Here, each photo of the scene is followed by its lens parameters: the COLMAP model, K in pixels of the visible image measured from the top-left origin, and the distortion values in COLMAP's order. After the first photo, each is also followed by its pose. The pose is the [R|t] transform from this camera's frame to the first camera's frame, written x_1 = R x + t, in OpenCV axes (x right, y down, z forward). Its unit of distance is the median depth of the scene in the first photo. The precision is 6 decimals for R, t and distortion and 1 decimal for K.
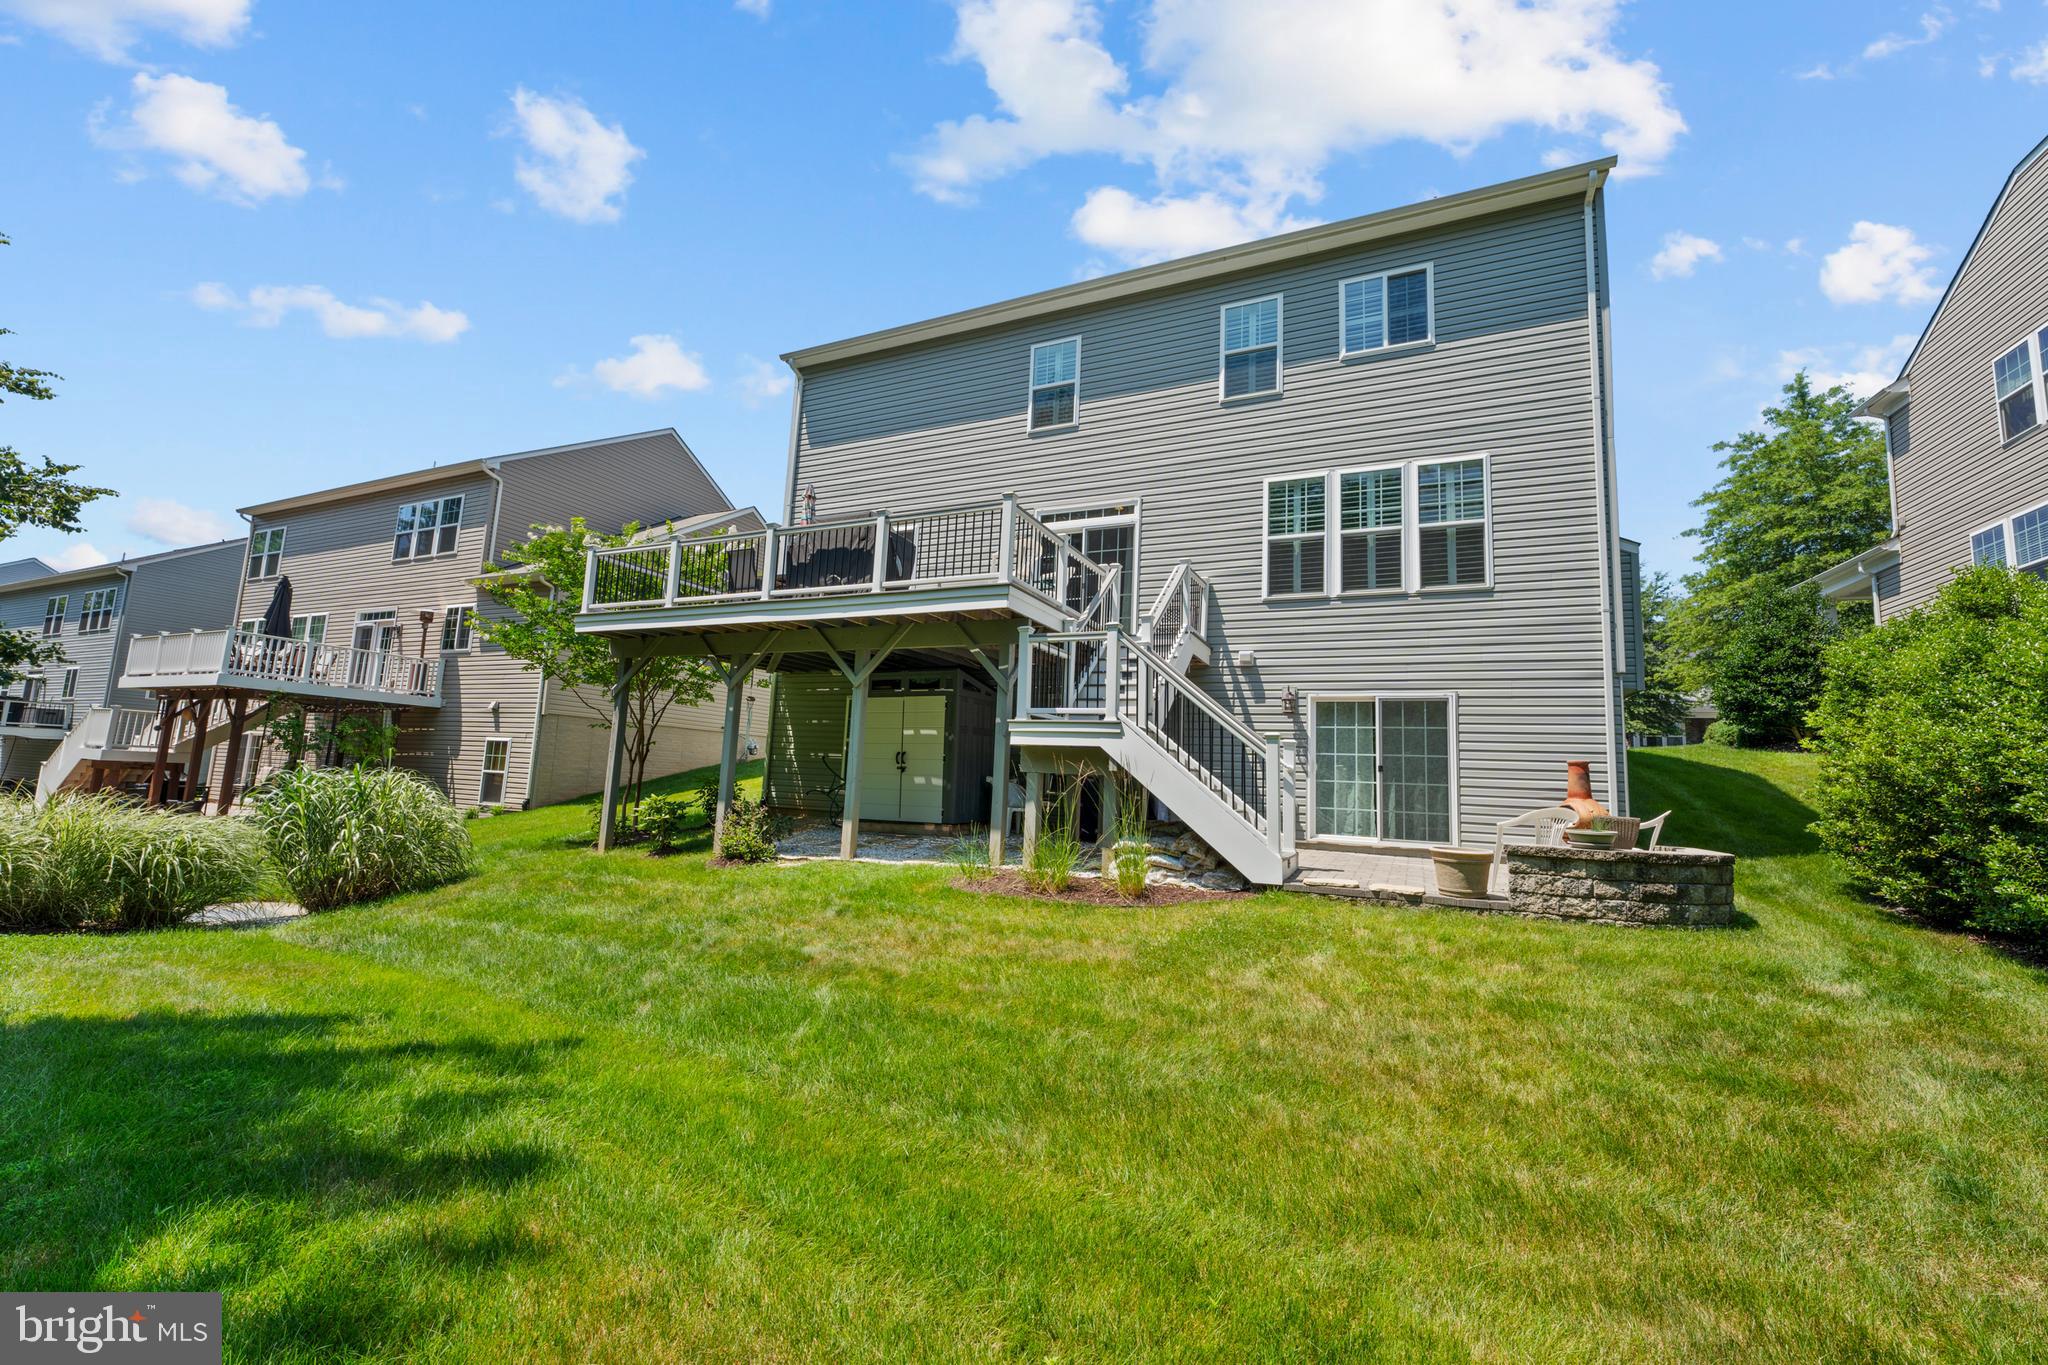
lens RADIAL K [[815.2, 0, 1018.9], [0, 815.2, 678.6], [0, 0, 1]] dist [0.001693, -0.003189]
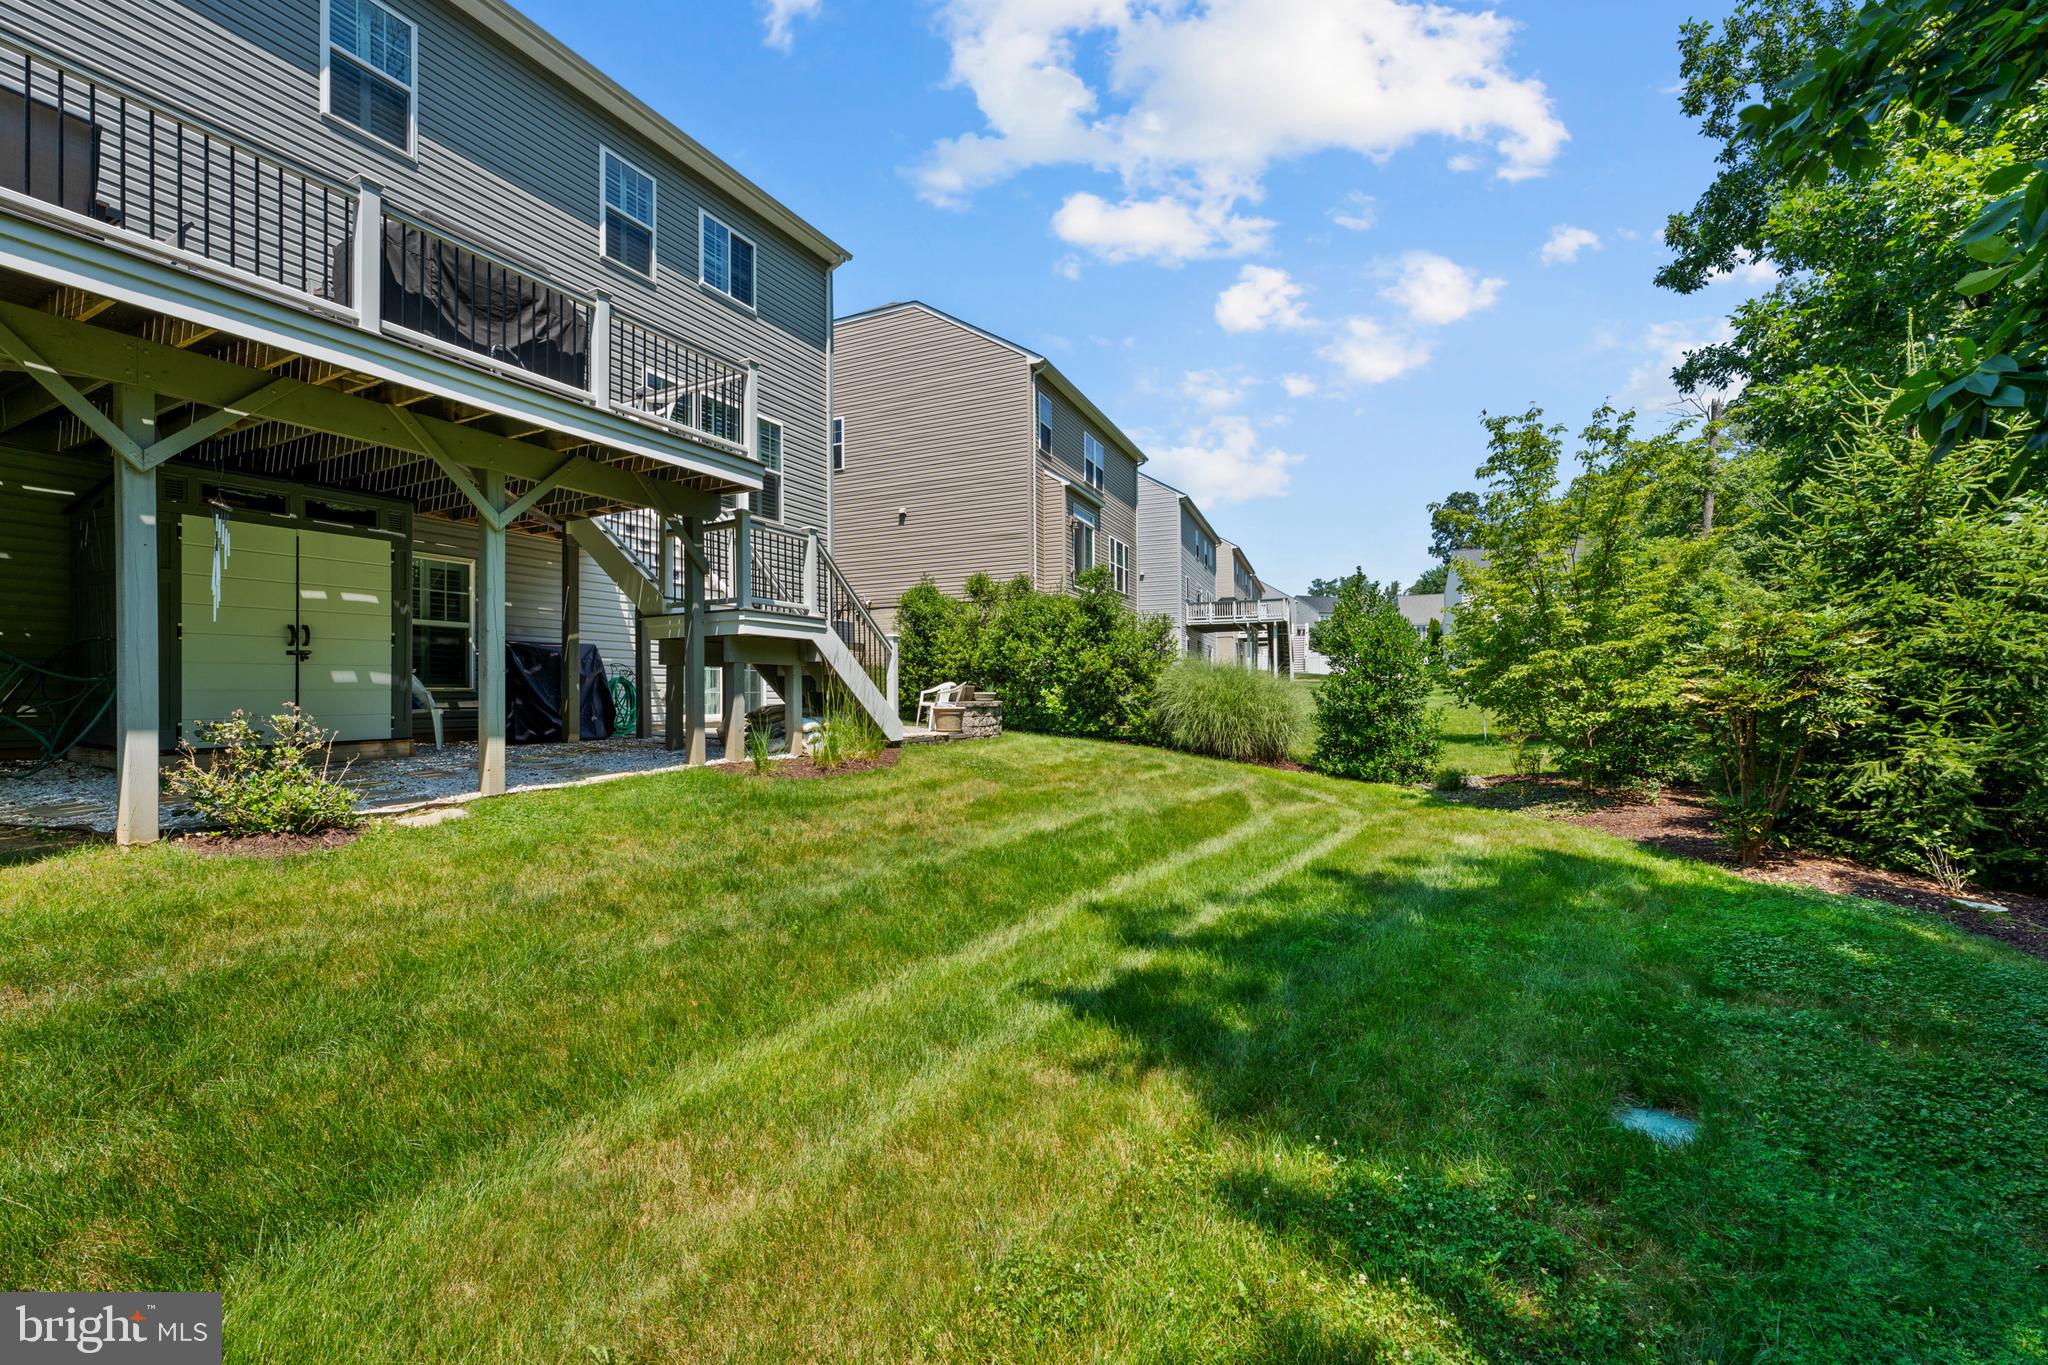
lens RADIAL K [[832.5, 0, 1012.5], [0, 832.5, 700.3], [0, 0, 1]] dist [0.008591, -0.003685]
pose [[0.048809, -0.045486, 0.997772, -0.738646], [-0.114677, 0.992101, 0.050838, 0.055316], [-0.992203, -0.116903, 0.043208, 0.485308]]
